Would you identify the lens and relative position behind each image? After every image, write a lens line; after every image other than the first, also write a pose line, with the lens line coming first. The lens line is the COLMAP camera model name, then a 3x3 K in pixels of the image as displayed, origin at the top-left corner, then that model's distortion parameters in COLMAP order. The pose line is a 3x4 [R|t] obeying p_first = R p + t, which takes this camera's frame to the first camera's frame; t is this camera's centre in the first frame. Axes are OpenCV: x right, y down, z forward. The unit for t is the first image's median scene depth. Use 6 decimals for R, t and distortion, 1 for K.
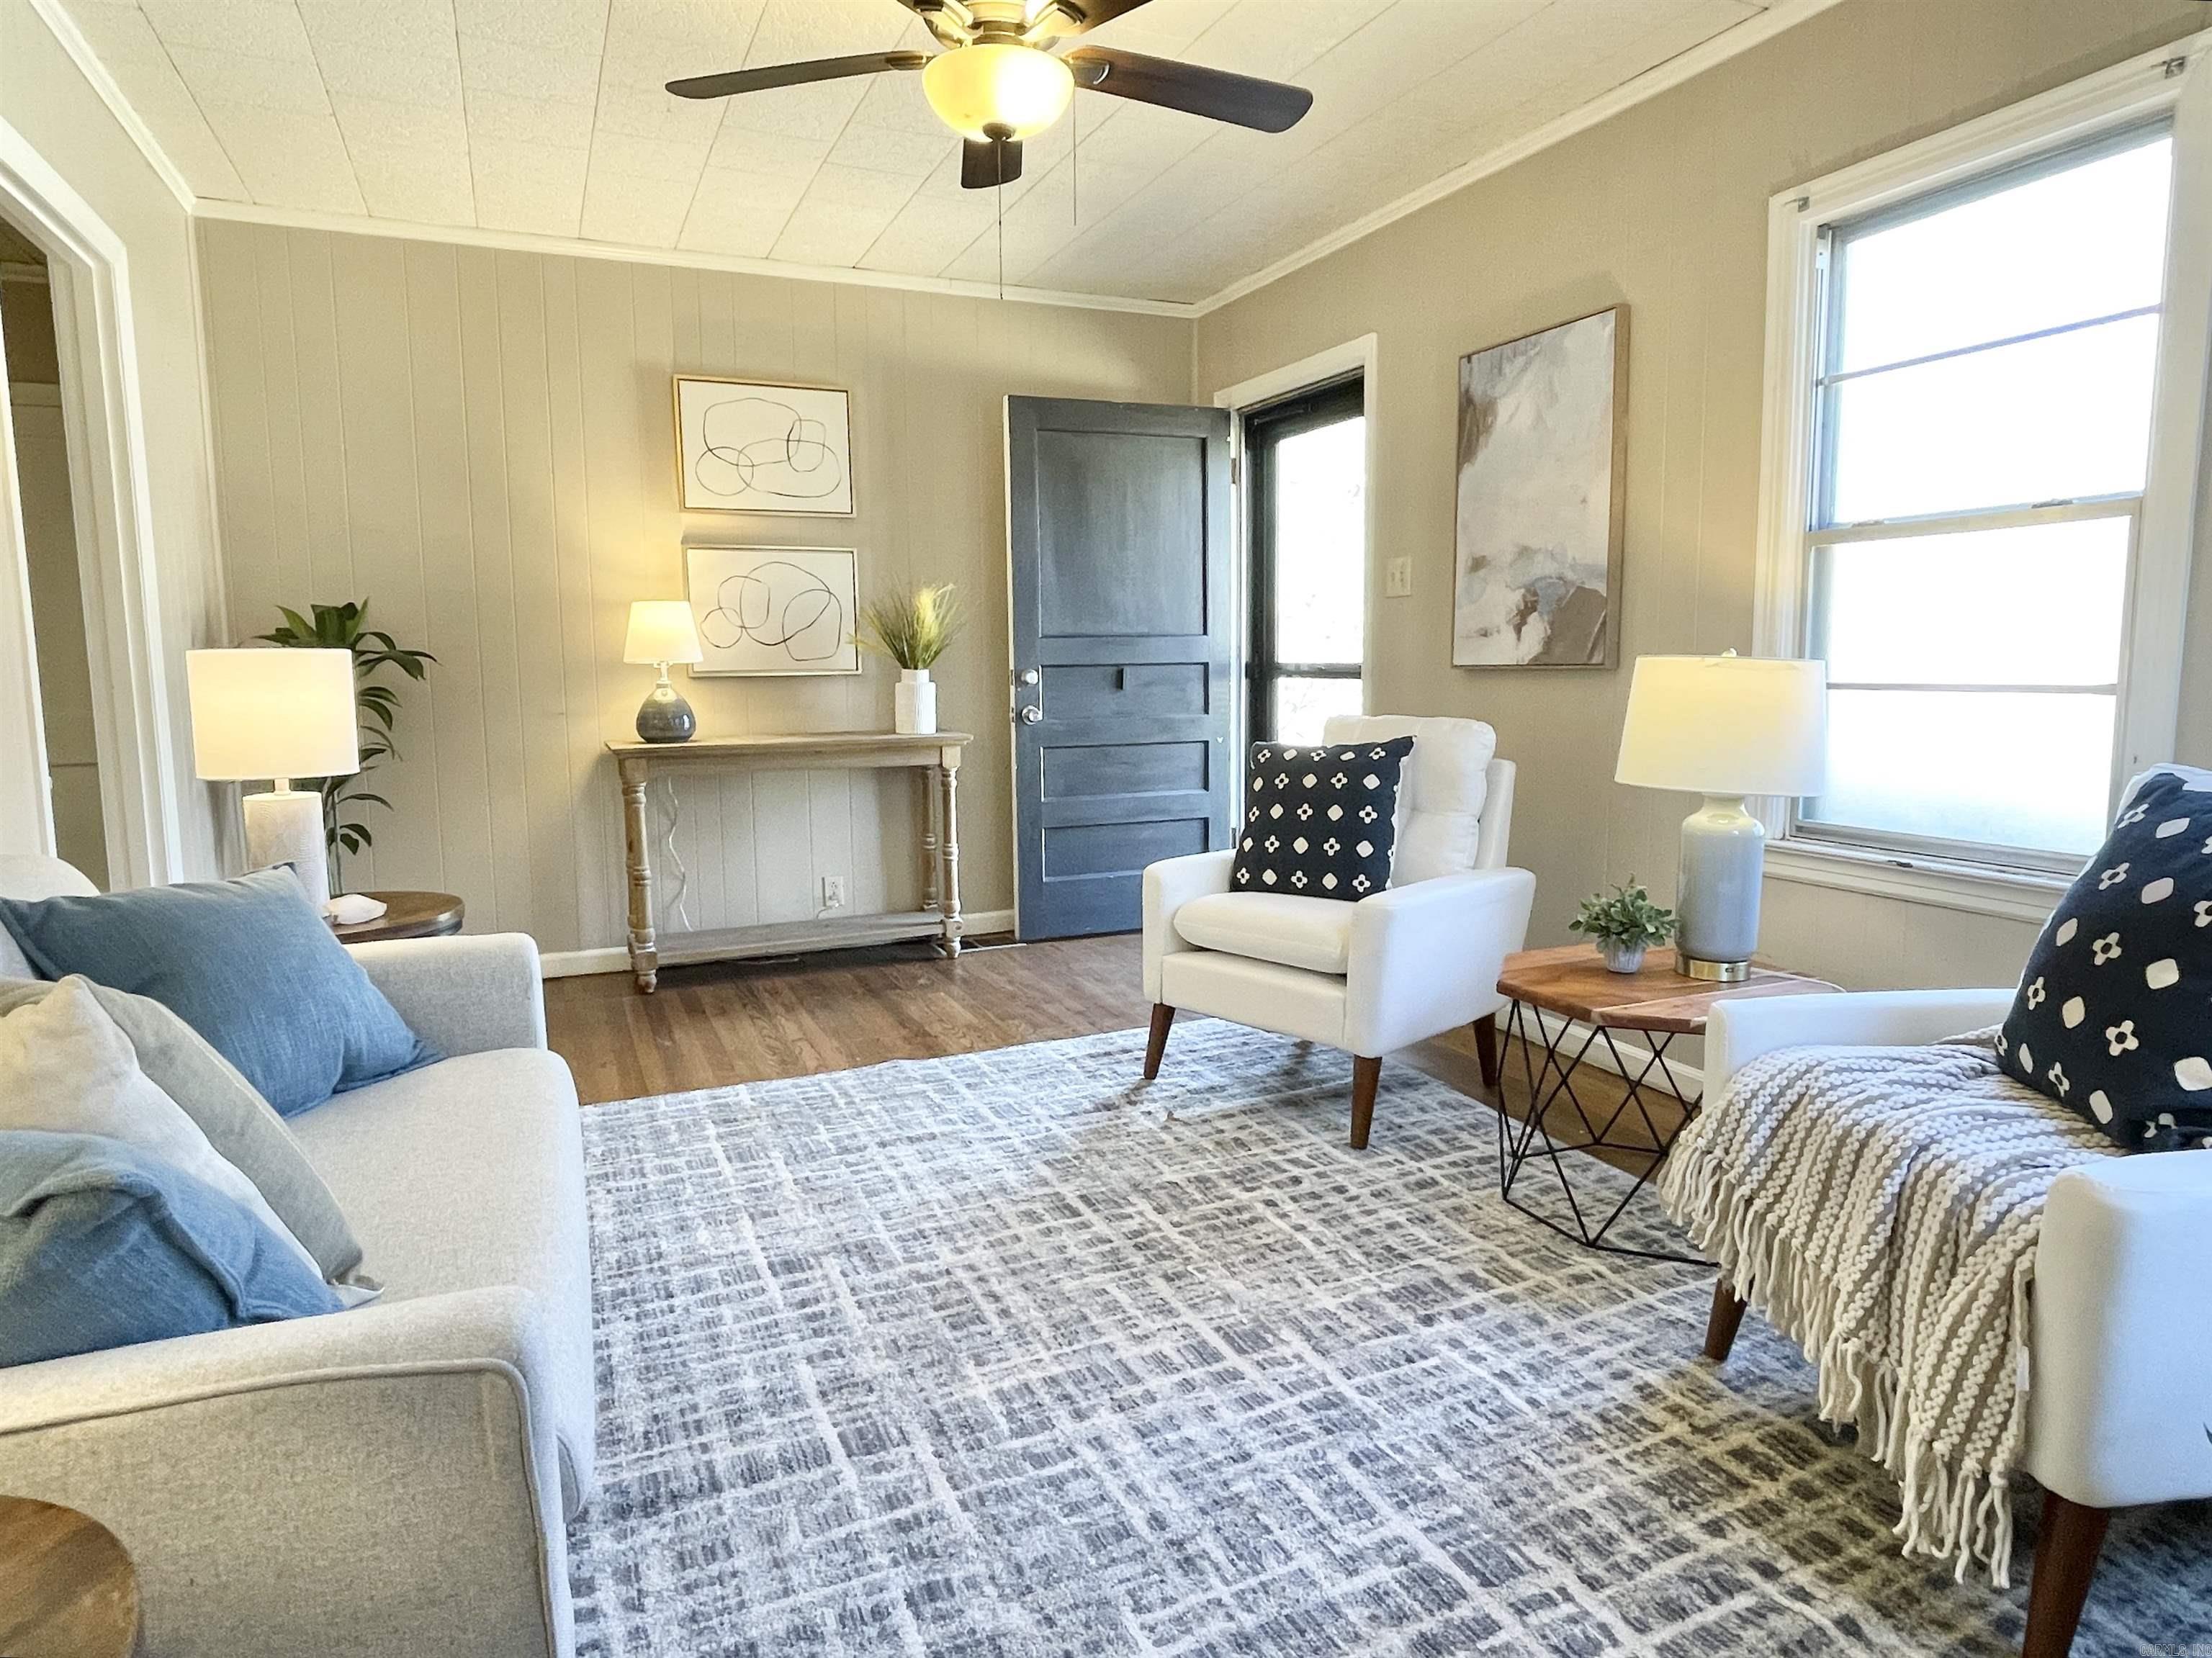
lens RADIAL K [[1261.3, 0, 1106.0], [0, 1261.3, 829.0], [0, 0, 1]] dist [-0.005628, 0.009999]
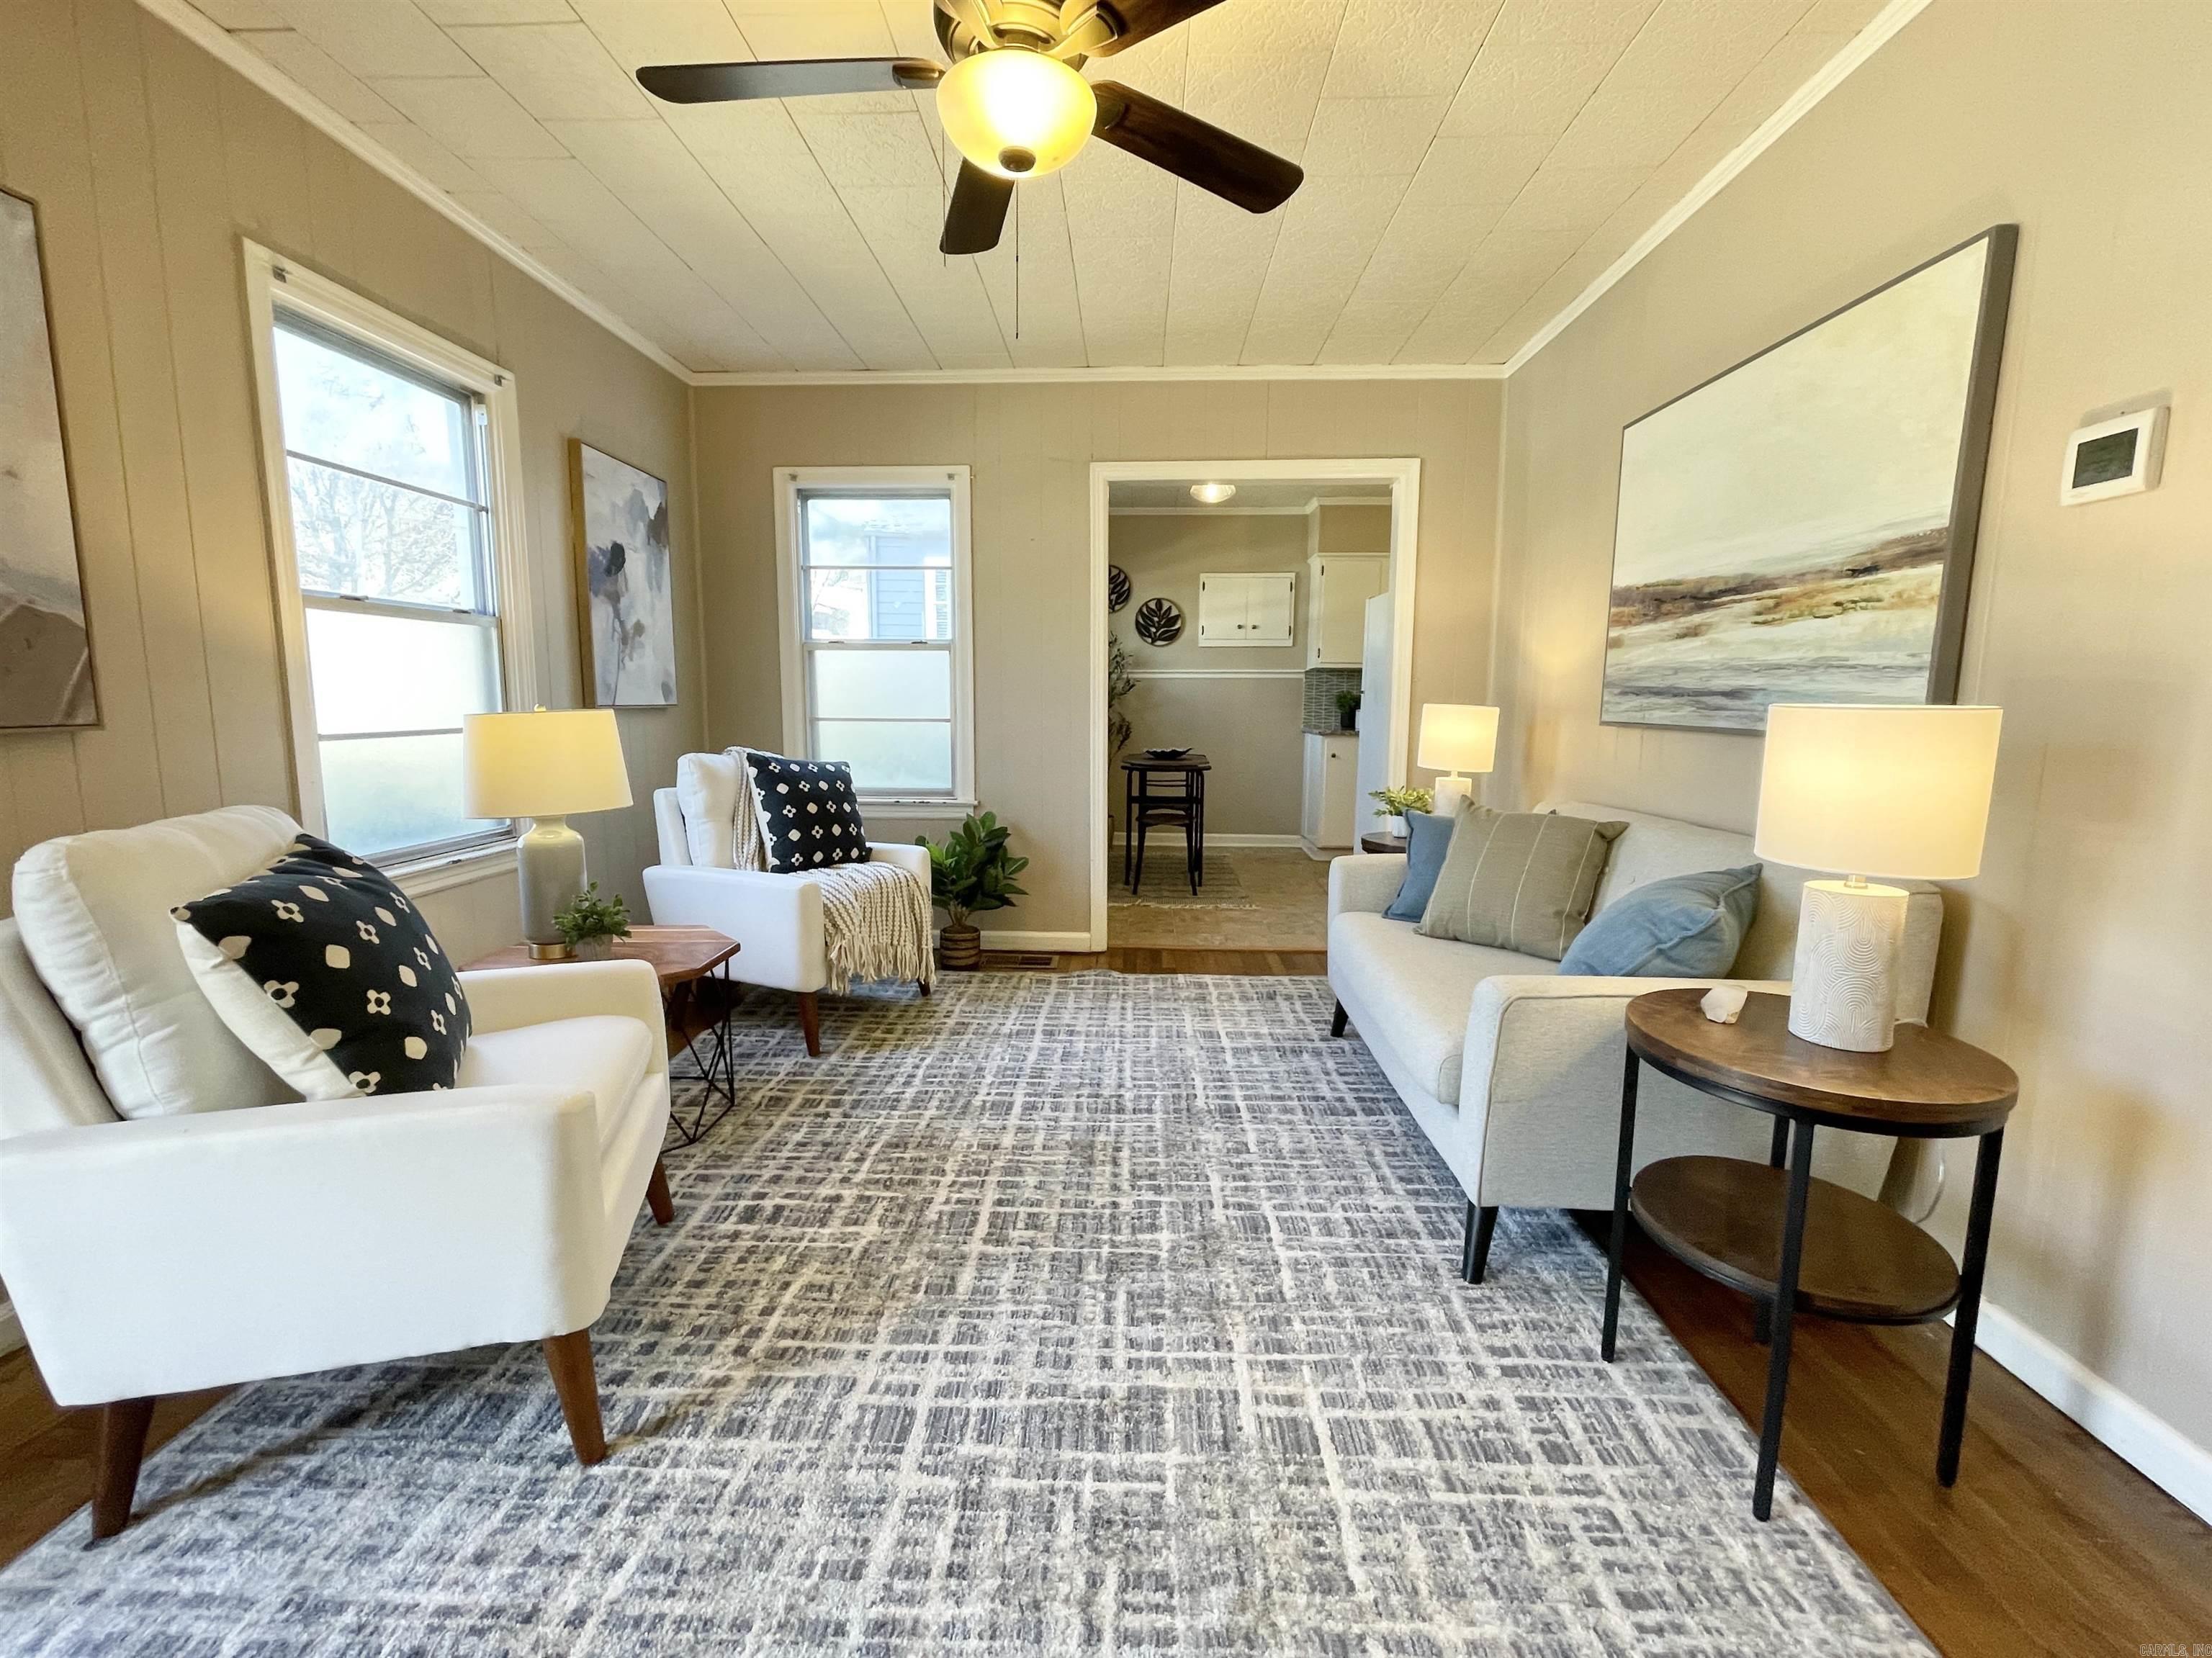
lens RADIAL K [[898.2, 0, 1106.0], [0, 898.2, 829.0], [0, 0, 1]] dist [0.000550, 0.000000]
pose [[-0.892413, -0.062459, 0.446876, -0.482620], [0.062239, 0.963867, 0.259010, -0.239015], [-0.446906, 0.258957, -0.856280, 1.688474]]
